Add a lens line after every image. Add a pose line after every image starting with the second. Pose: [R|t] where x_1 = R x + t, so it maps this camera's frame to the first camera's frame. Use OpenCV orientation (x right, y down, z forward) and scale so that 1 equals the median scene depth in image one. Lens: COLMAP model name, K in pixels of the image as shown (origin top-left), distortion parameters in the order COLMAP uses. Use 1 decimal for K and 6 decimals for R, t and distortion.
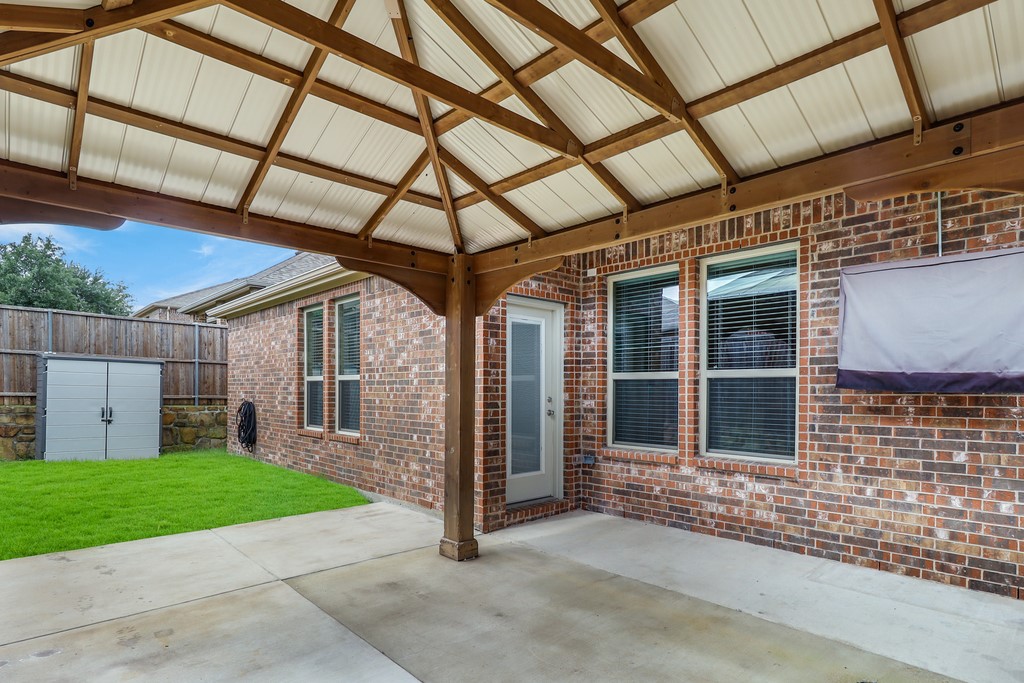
lens RADIAL K [[530.1, 0, 500.7], [0, 530.1, 392.3], [0, 0, 1]] dist [-0.001591, -0.000288]
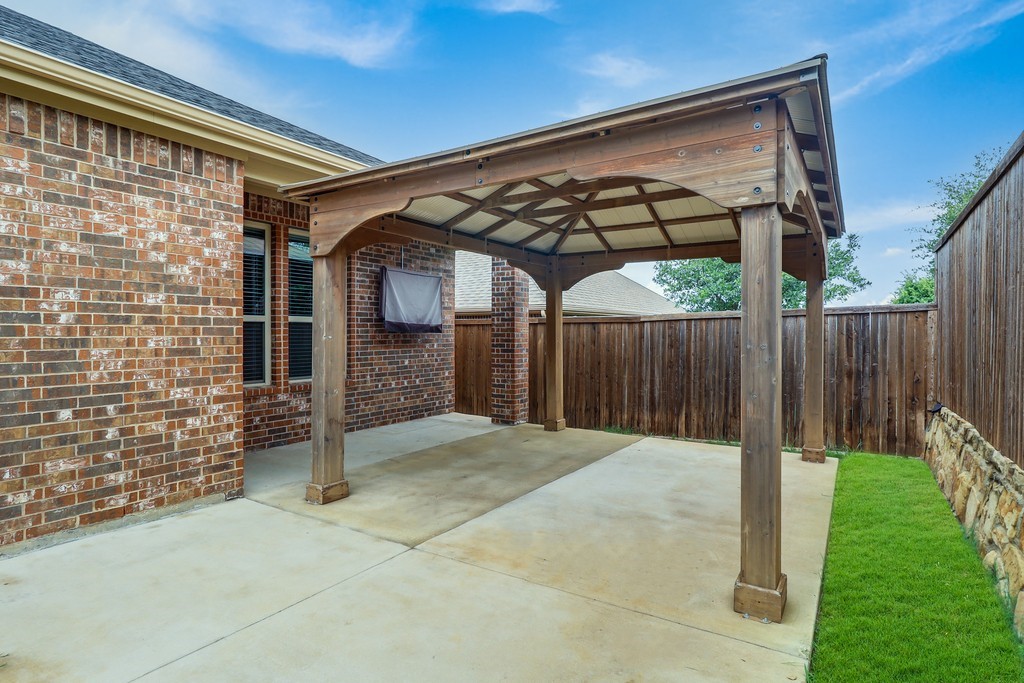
lens RADIAL K [[530.1, 0, 511.6], [0, 530.1, 337.0], [0, 0, 1]] dist [-0.001591, -0.000288]
pose [[-0.237237, -0.011407, 0.971385, -0.996509], [0.003123, 0.999917, 0.012505, -0.005575], [-0.971447, 0.006000, -0.237182, 0.797777]]
